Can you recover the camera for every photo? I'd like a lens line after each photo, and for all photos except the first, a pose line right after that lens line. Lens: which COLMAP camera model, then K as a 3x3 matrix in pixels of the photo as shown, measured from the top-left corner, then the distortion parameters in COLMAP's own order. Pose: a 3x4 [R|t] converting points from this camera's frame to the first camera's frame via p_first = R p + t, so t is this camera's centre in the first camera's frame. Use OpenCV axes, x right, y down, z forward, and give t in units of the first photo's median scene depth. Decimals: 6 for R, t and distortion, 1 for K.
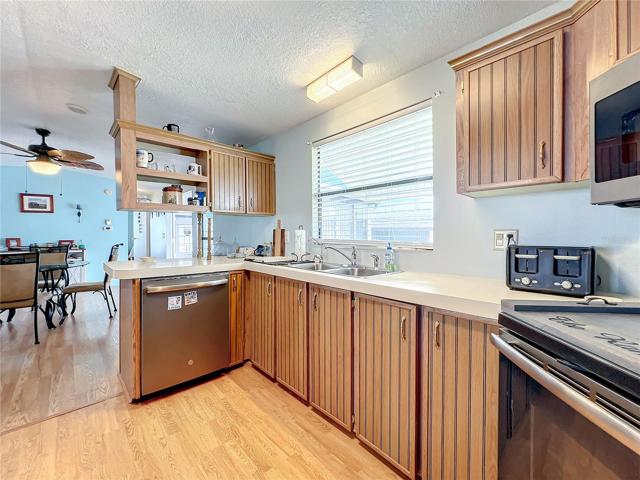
lens RADIAL K [[260.1, 0, 318.3], [0, 260.1, 236.6], [0, 0, 1]] dist [-0.001216, -0.000170]
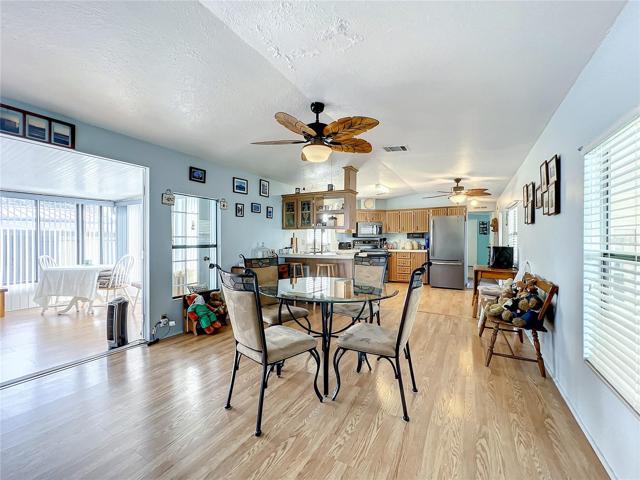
lens RADIAL K [[260.9, 0, 318.6], [0, 260.9, 238.0], [0, 0, 1]] dist [-0.008999, 0.000004]
pose [[-0.287895, 0.013079, 0.957573, -3.544619], [0.010637, 0.999889, -0.010459, -0.007835], [-0.957603, 0.007175, -0.288002, 2.462010]]
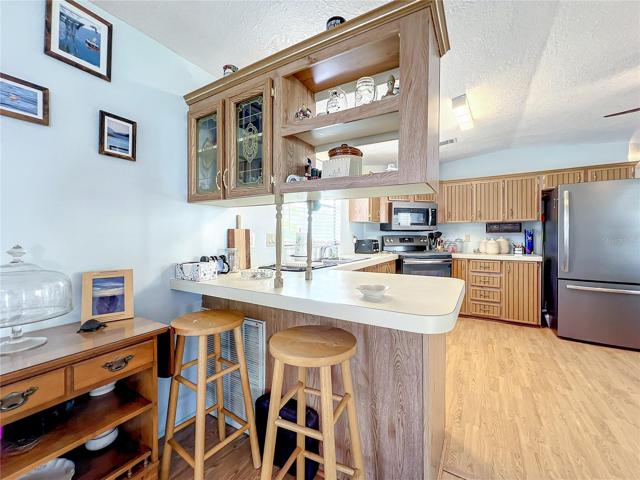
lens RADIAL K [[260.1, 0, 318.3], [0, 260.1, 236.6], [0, 0, 1]] dist [-0.001216, -0.000170]
pose [[-0.248207, 0.001372, 0.968706, -1.563219], [0.008665, 0.999962, 0.000804, -0.012359], [-0.968668, 0.008594, -0.248209, 1.749566]]
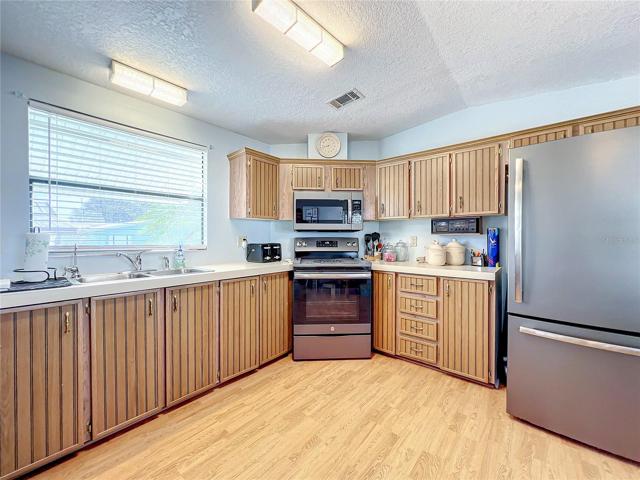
lens RADIAL K [[260.9, 0, 318.6], [0, 260.9, 238.0], [0, 0, 1]] dist [-0.008999, 0.000004]
pose [[-0.113447, 0.000845, 0.993544, -1.166497], [0.008307, 0.999965, 0.000098, -0.010242], [-0.993509, 0.008265, -0.113450, 0.556735]]
